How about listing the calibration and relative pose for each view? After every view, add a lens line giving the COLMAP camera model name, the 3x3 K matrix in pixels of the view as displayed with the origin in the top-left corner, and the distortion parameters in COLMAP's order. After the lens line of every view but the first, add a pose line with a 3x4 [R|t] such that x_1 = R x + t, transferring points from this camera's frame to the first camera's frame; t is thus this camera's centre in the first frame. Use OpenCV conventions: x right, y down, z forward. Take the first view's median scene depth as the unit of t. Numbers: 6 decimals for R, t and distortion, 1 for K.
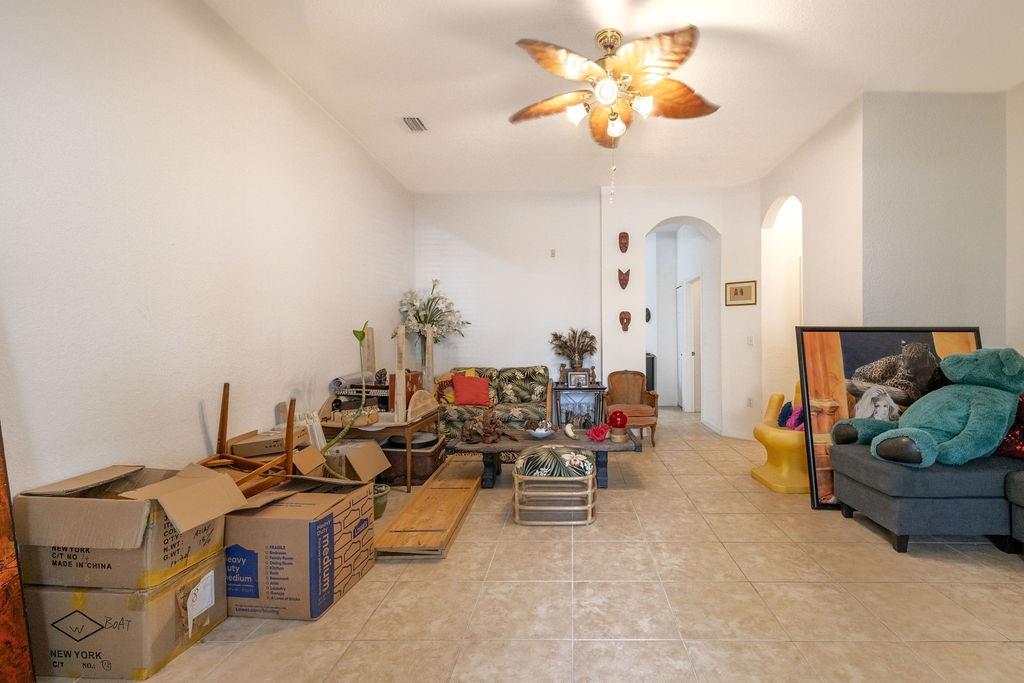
lens RADIAL K [[451.8, 0, 522.2], [0, 451.8, 332.5], [0, 0, 1]] dist [-0.003714, 0.001090]
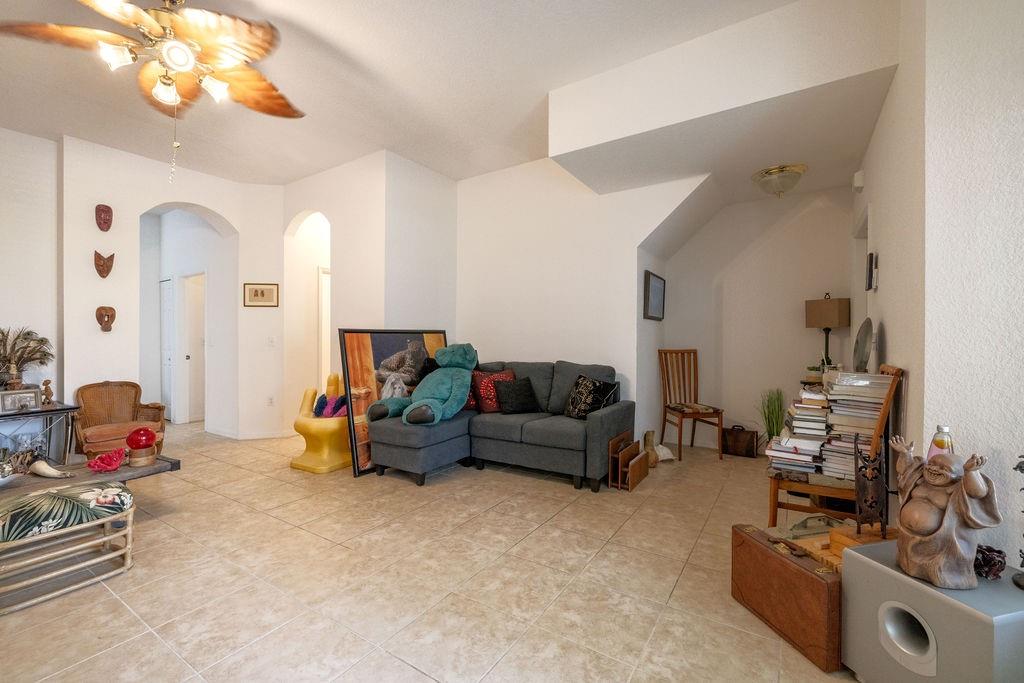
lens RADIAL K [[433.3, 0, 510.4], [0, 433.3, 338.8], [0, 0, 1]] dist [-0.001476, 0.000558]
pose [[0.547349, -0.008719, 0.836859, -0.113526], [-0.001290, 0.999936, 0.011262, -0.000304], [-0.836903, -0.007244, 0.547303, 0.001974]]
